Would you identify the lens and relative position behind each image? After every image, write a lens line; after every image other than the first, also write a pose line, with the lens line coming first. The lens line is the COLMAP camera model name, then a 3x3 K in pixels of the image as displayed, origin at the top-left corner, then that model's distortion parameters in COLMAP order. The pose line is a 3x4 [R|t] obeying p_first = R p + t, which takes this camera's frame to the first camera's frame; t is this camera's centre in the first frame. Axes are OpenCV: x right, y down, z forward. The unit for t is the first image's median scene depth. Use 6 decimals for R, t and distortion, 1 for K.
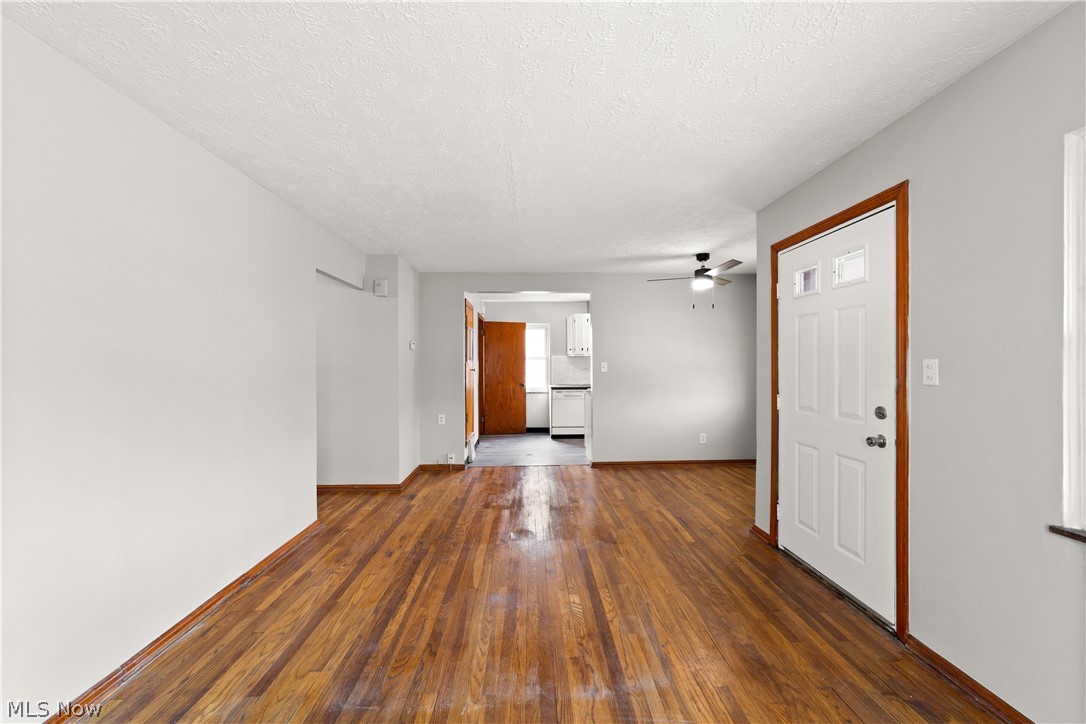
lens RADIAL K [[409.5, 0, 542.8], [0, 409.5, 370.5], [0, 0, 1]] dist [-0.000075, 0.000344]
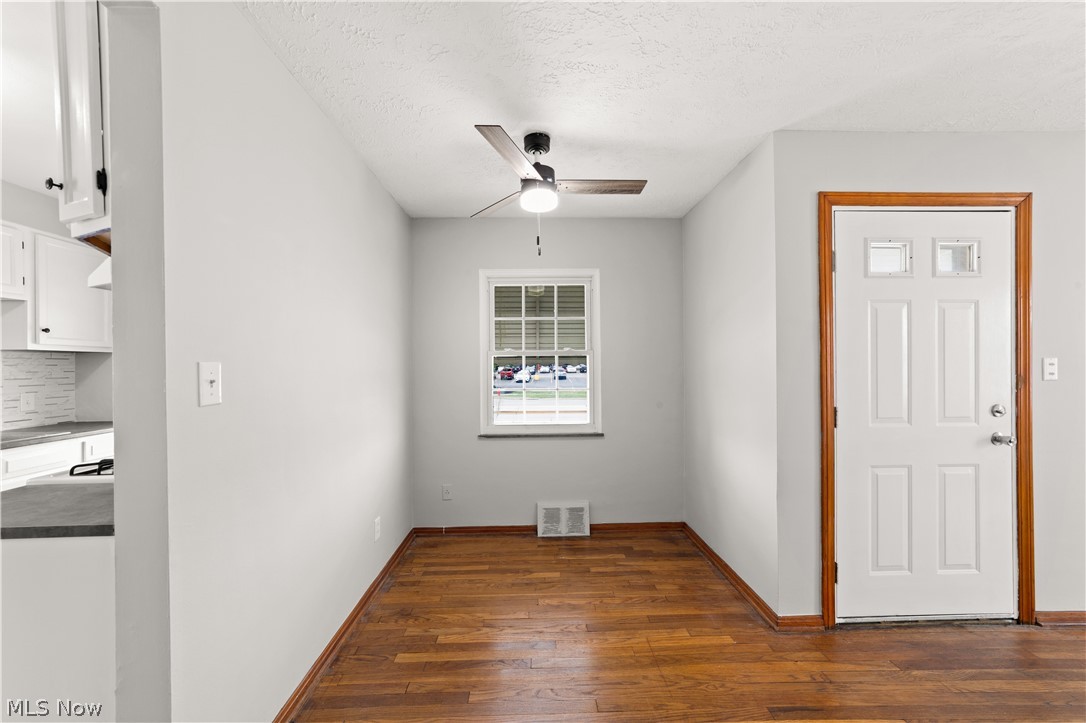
lens RADIAL K [[418.6, 0, 544.8], [0, 418.6, 365.8], [0, 0, 1]] dist [0.011569, 0.000273]
pose [[-0.002279, -0.001649, 0.999996, -0.167989], [0.024391, 0.999701, 0.001704, -0.028457], [-0.999700, 0.024395, -0.002238, 1.662184]]
